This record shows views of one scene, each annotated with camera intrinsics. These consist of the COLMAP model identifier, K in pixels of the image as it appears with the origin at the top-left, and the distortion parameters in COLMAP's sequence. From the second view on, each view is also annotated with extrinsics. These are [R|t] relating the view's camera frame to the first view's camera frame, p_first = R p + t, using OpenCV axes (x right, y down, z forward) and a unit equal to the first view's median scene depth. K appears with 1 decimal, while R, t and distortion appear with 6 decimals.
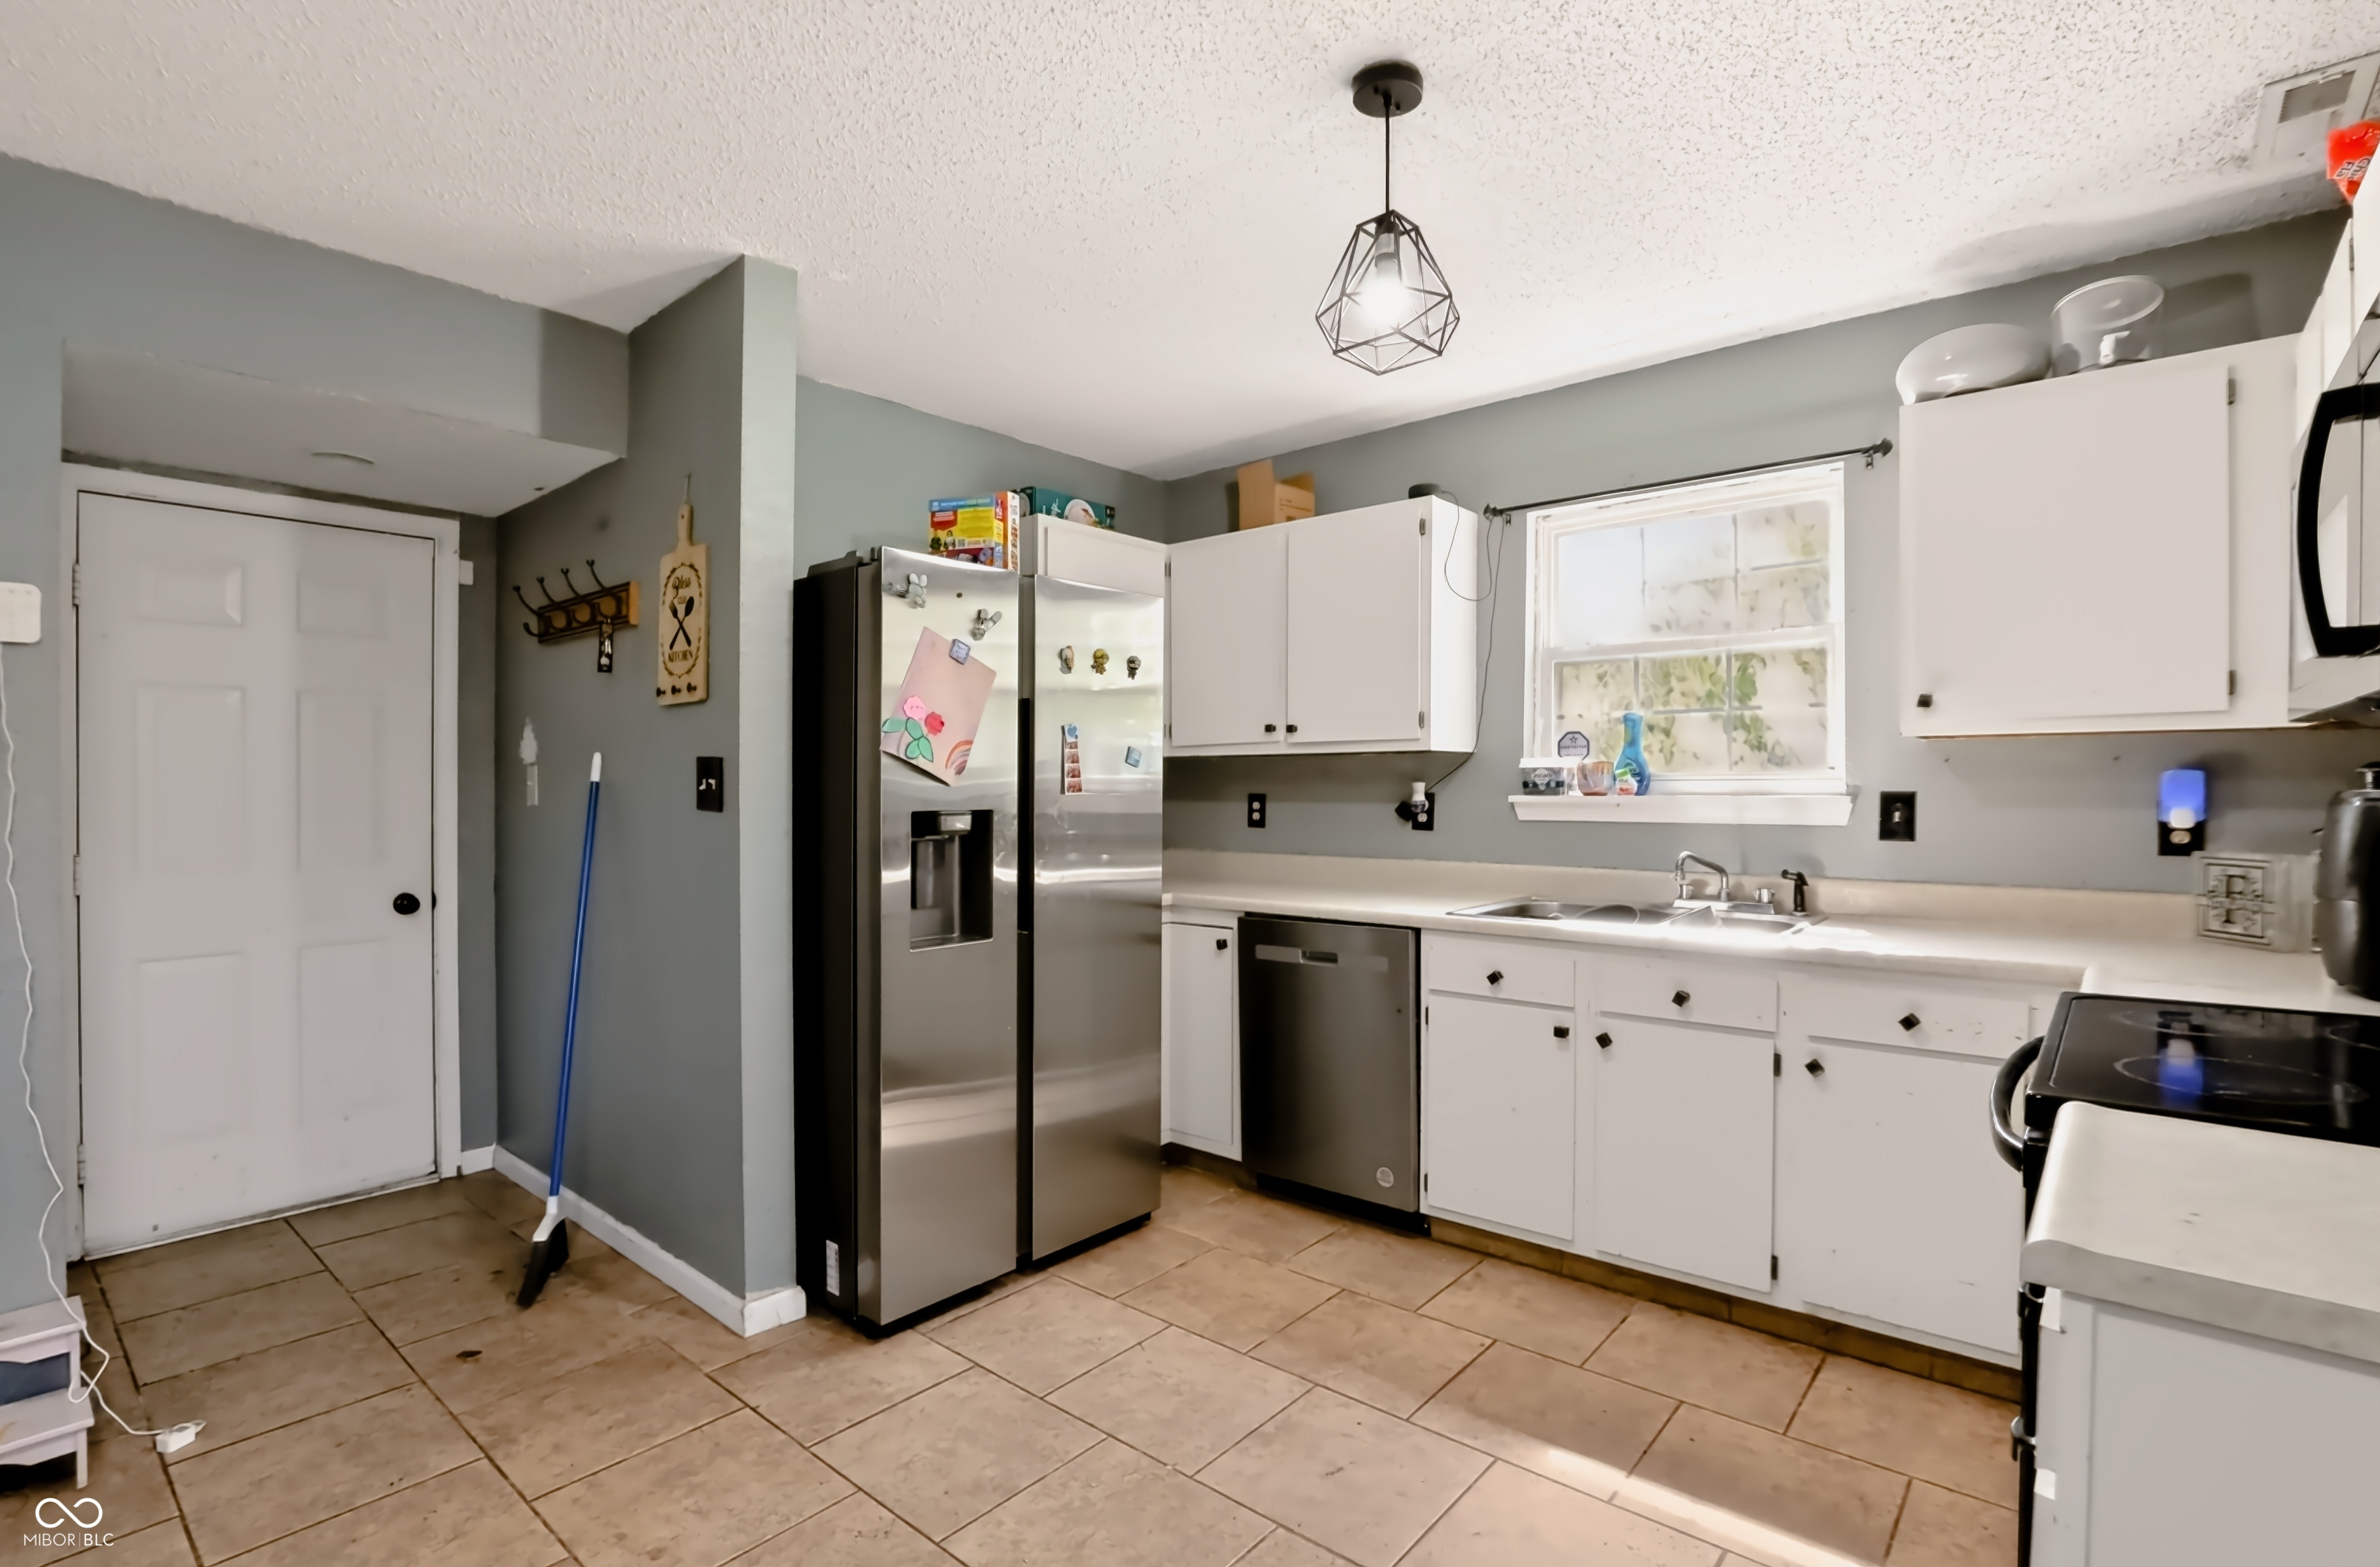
lens RADIAL K [[1114.0, 0, 1249.2], [0, 1114.0, 815.4], [0, 0, 1]] dist [-0.035251, 0.003889]
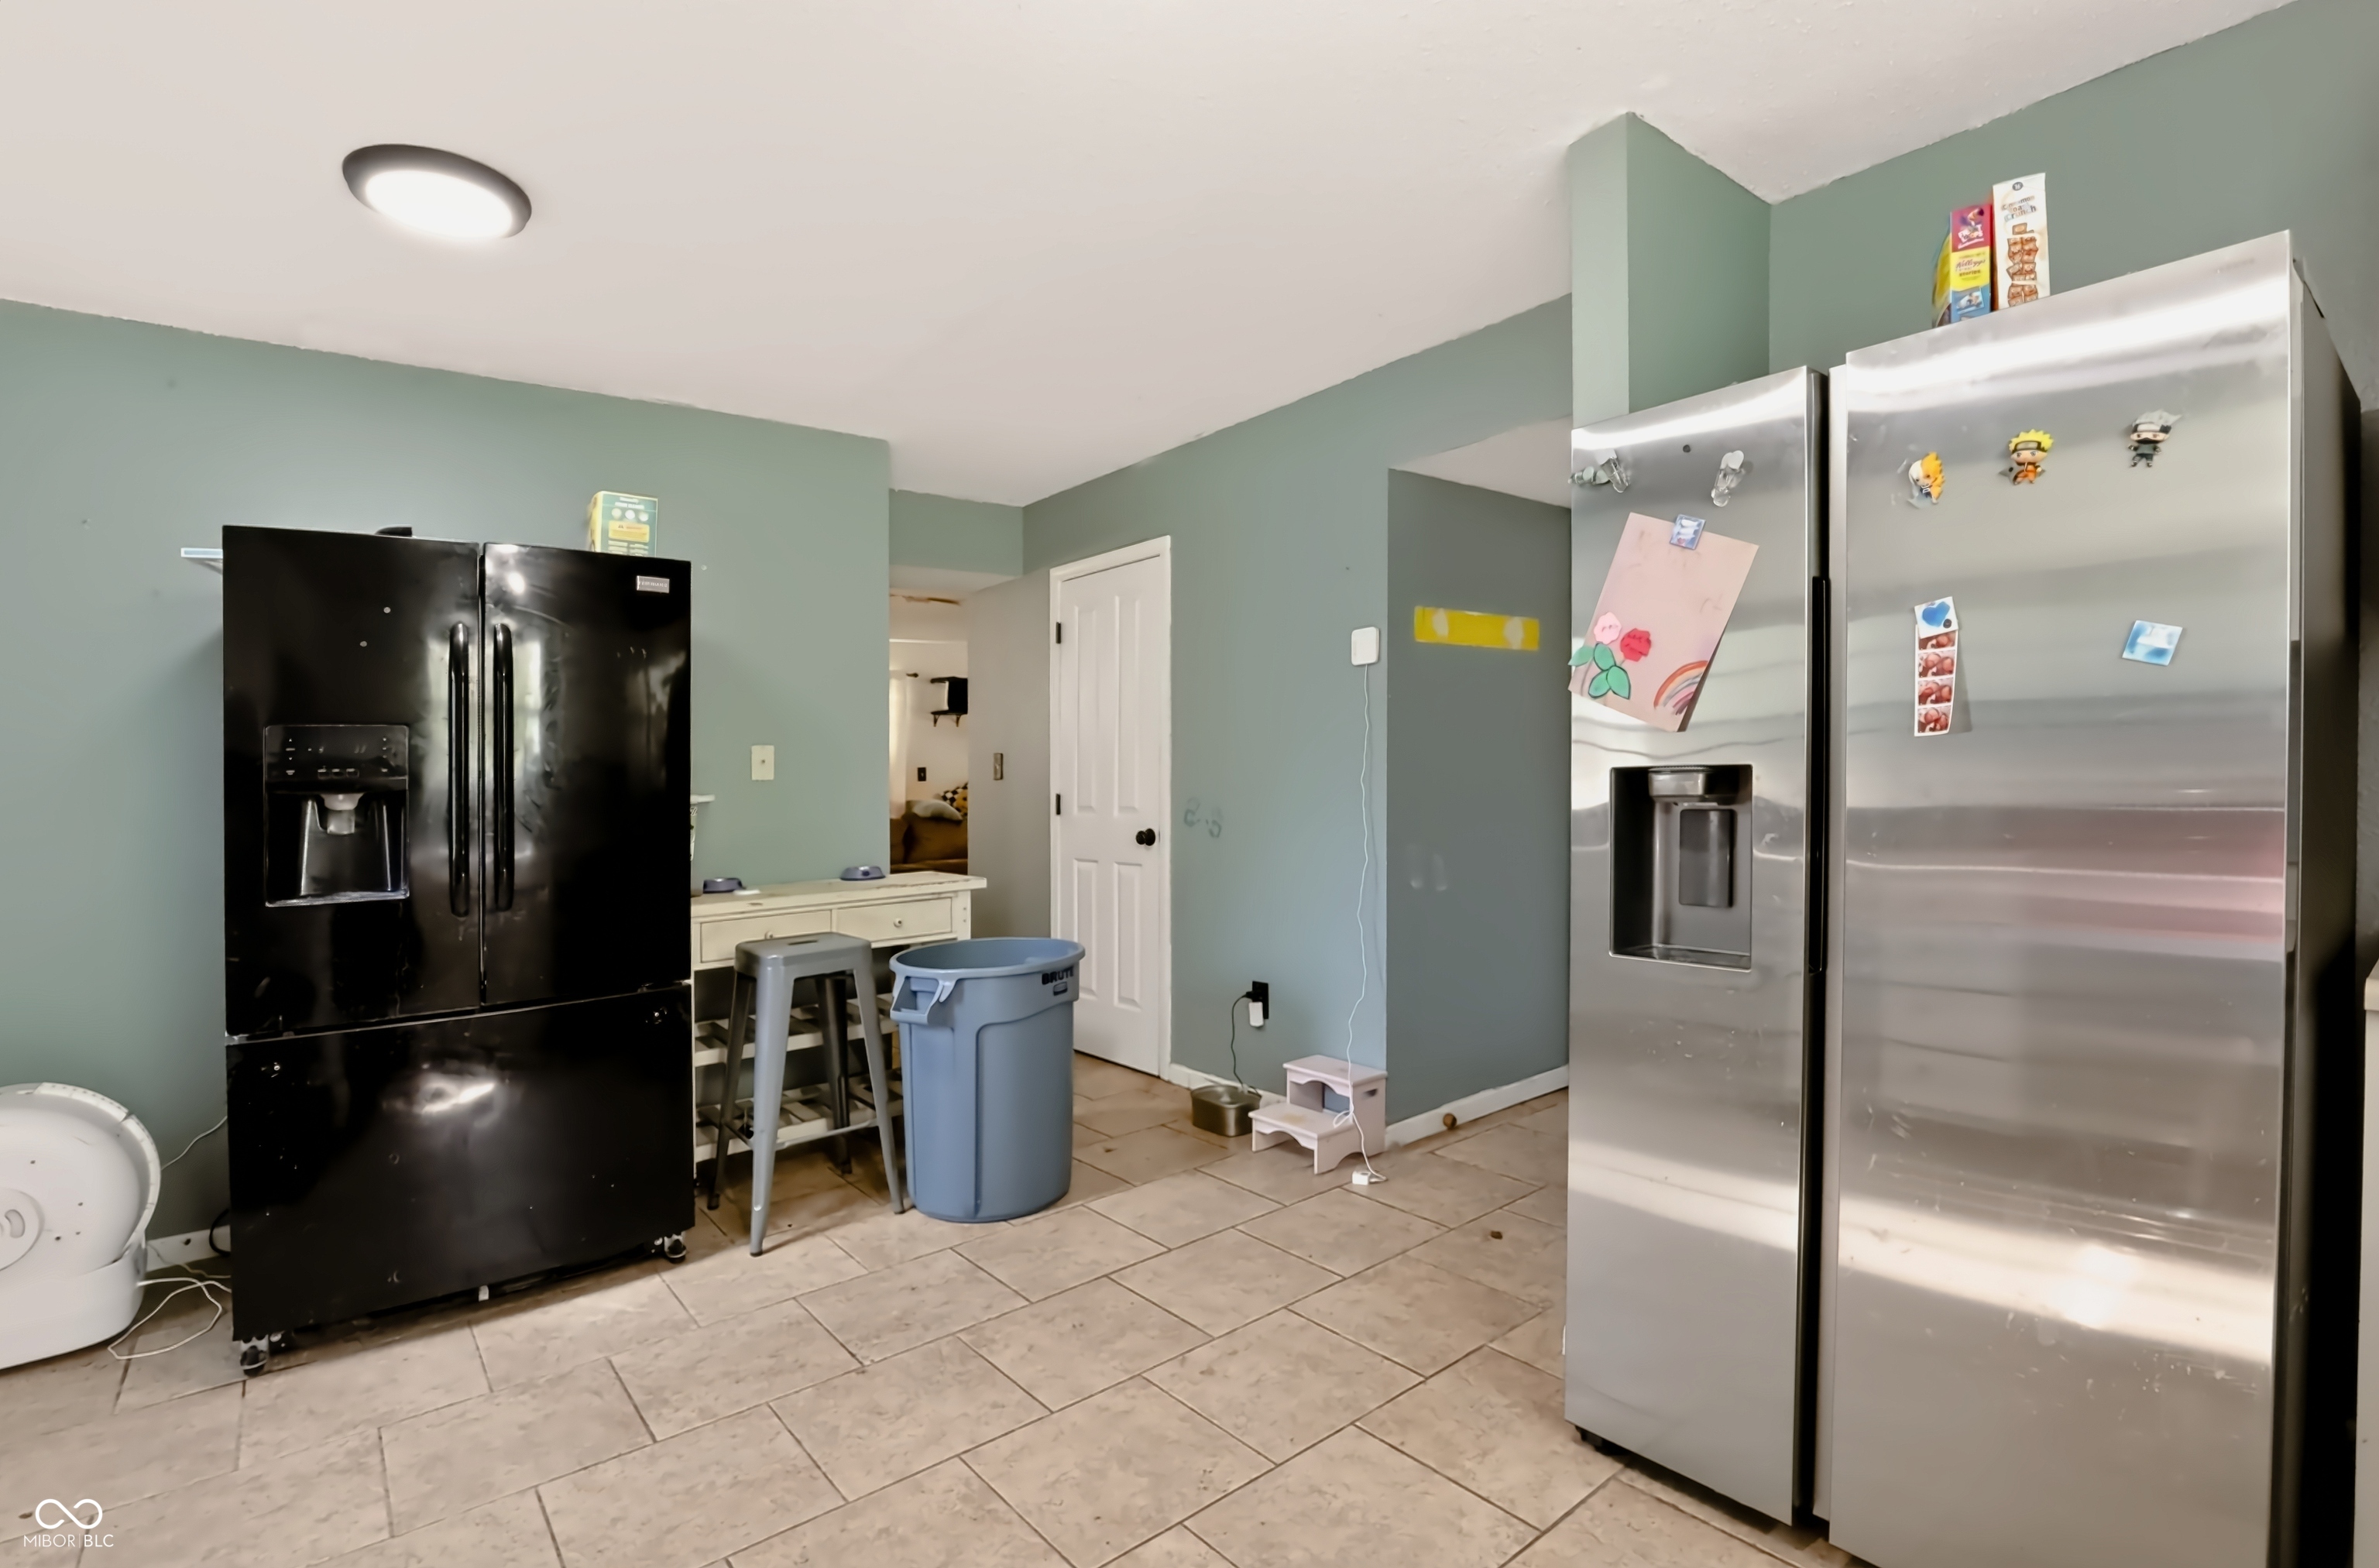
lens RADIAL K [[1113.6, 0, 1173.7], [0, 1113.6, 768.6], [0, 0, 1]] dist [-0.035251, 0.003889]
pose [[-0.207337, 0.004459, -0.978259, 0.448708], [-0.007211, 0.999955, 0.006086, -0.004913], [0.978243, 0.008316, -0.207296, 0.810129]]
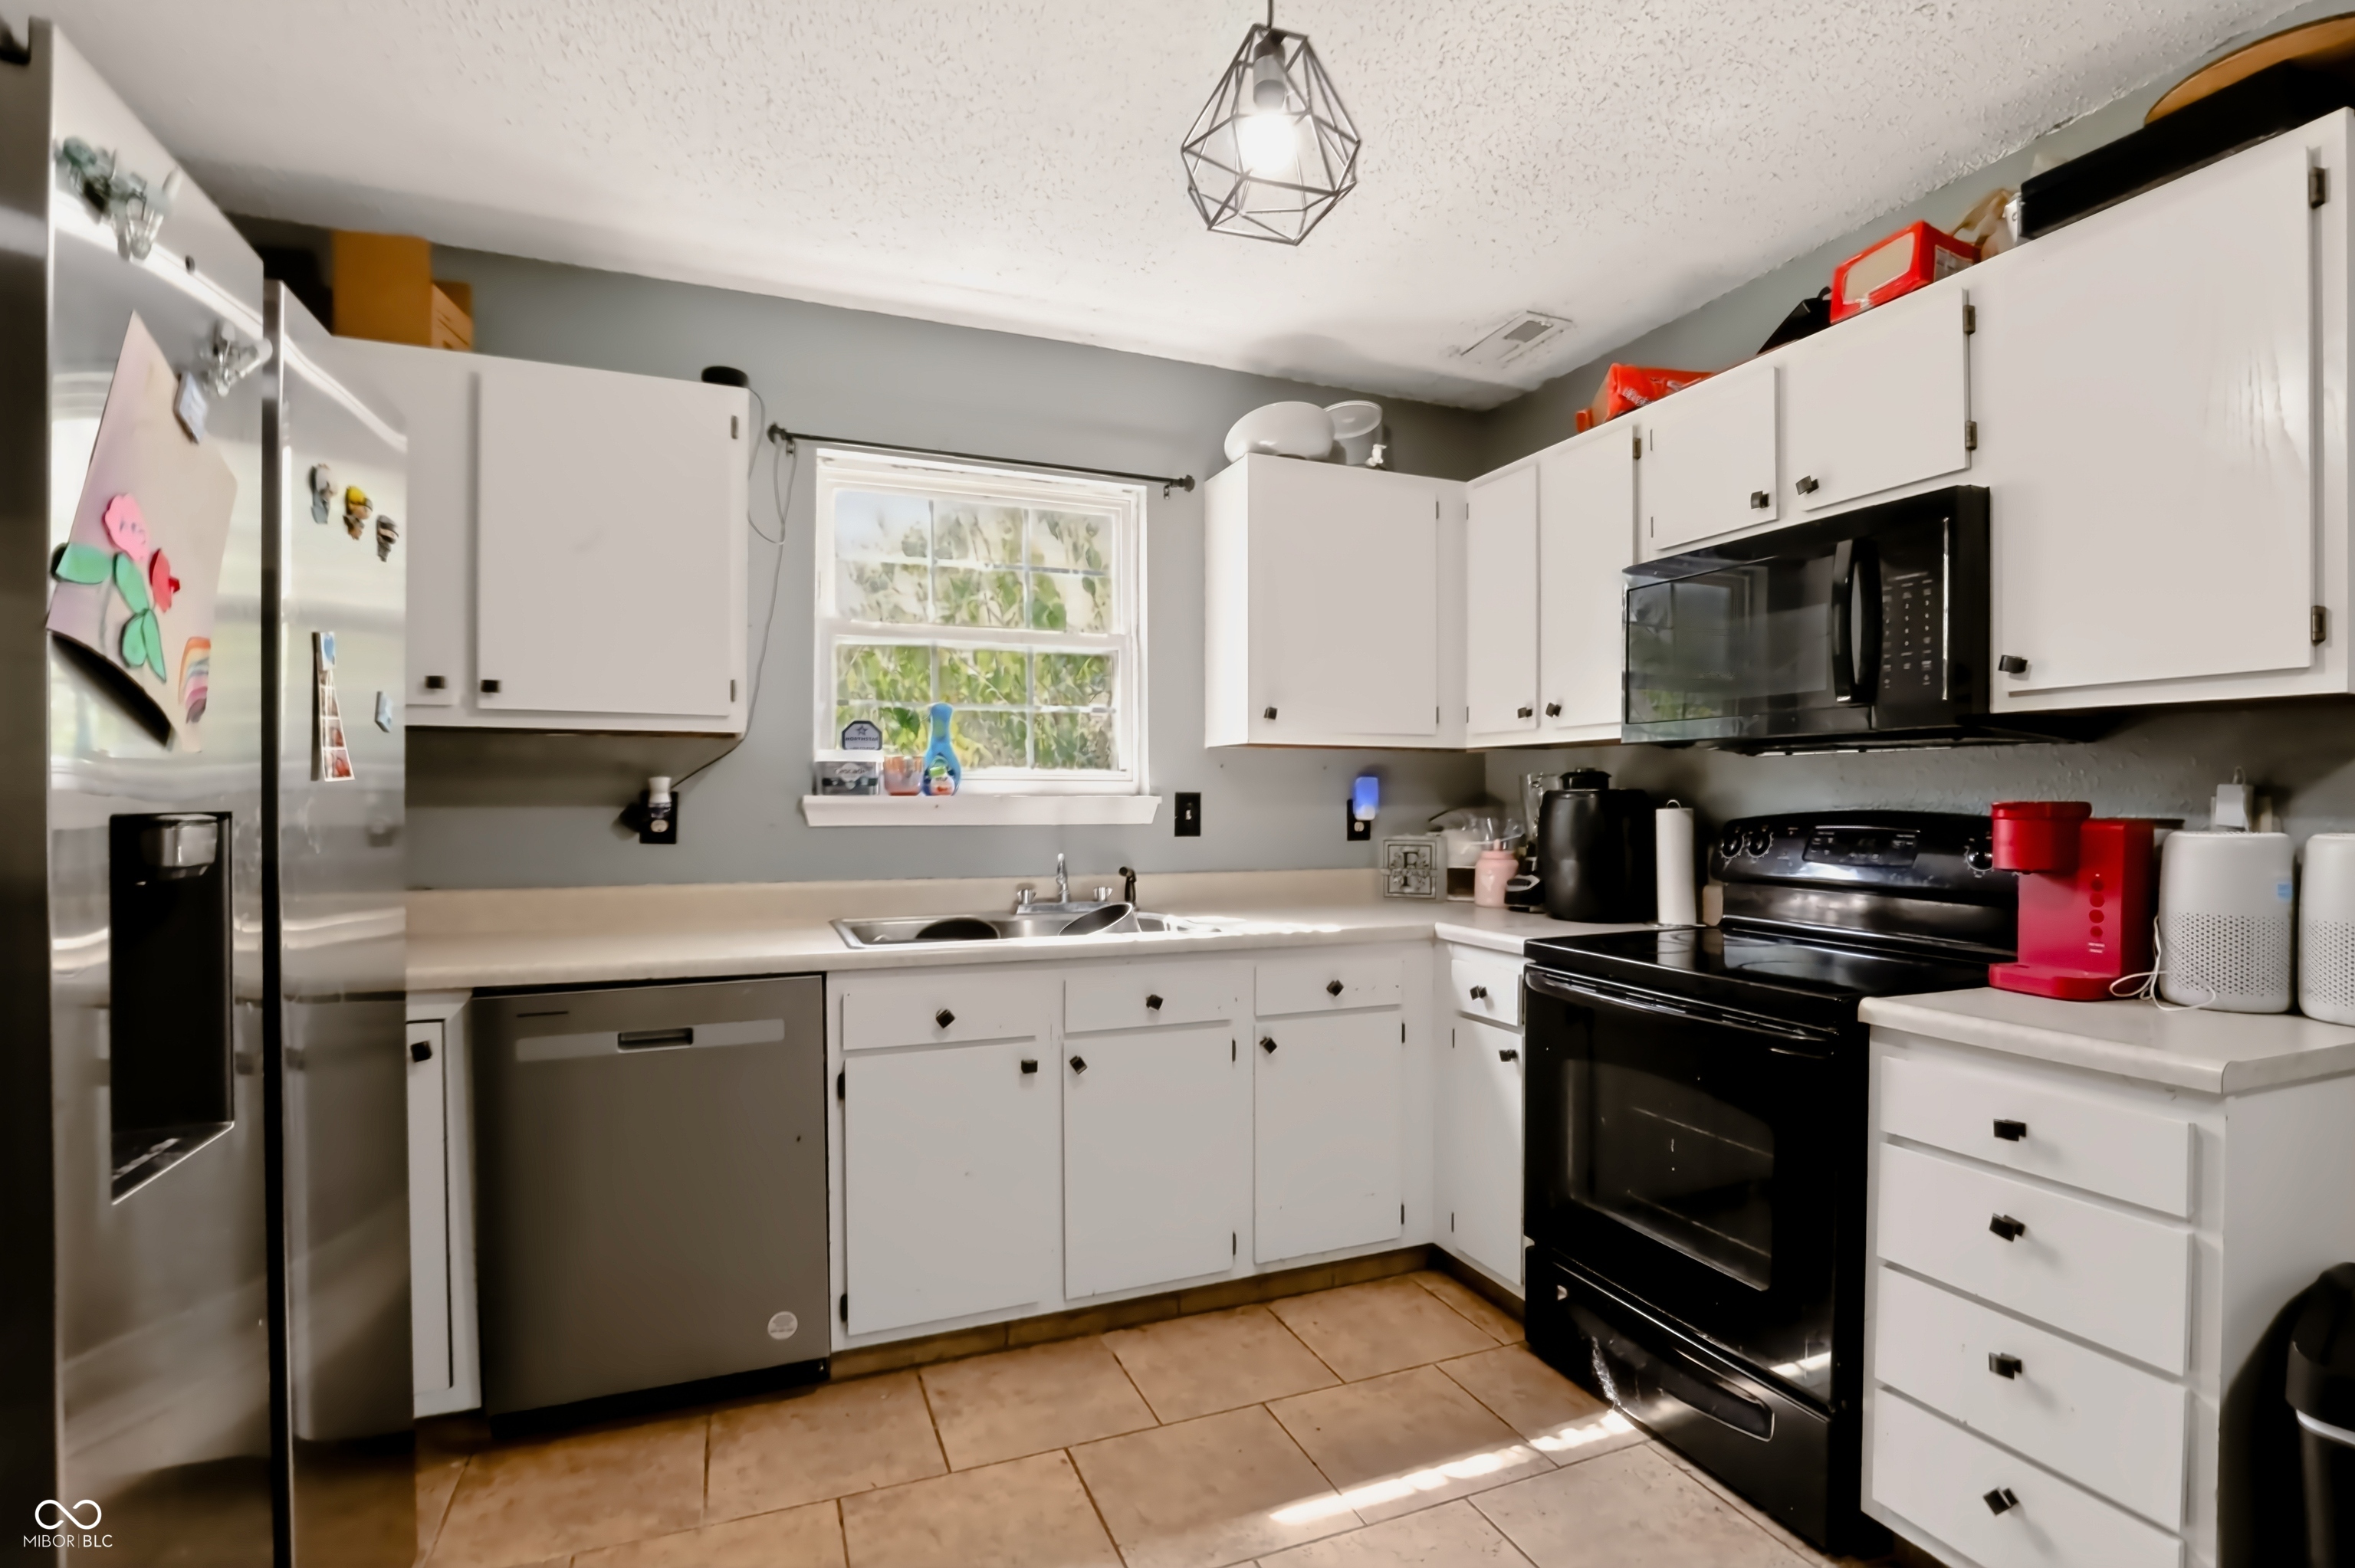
lens RADIAL K [[1102.3, 0, 1183.8], [0, 1102.3, 829.1], [0, 0, 1]] dist [-0.035251, 0.003889]
pose [[0.472616, -0.017627, 0.881092, -0.415956], [0.020402, 0.999751, 0.009058, 0.005436], [-0.881033, 0.013695, 0.472857, 0.491884]]
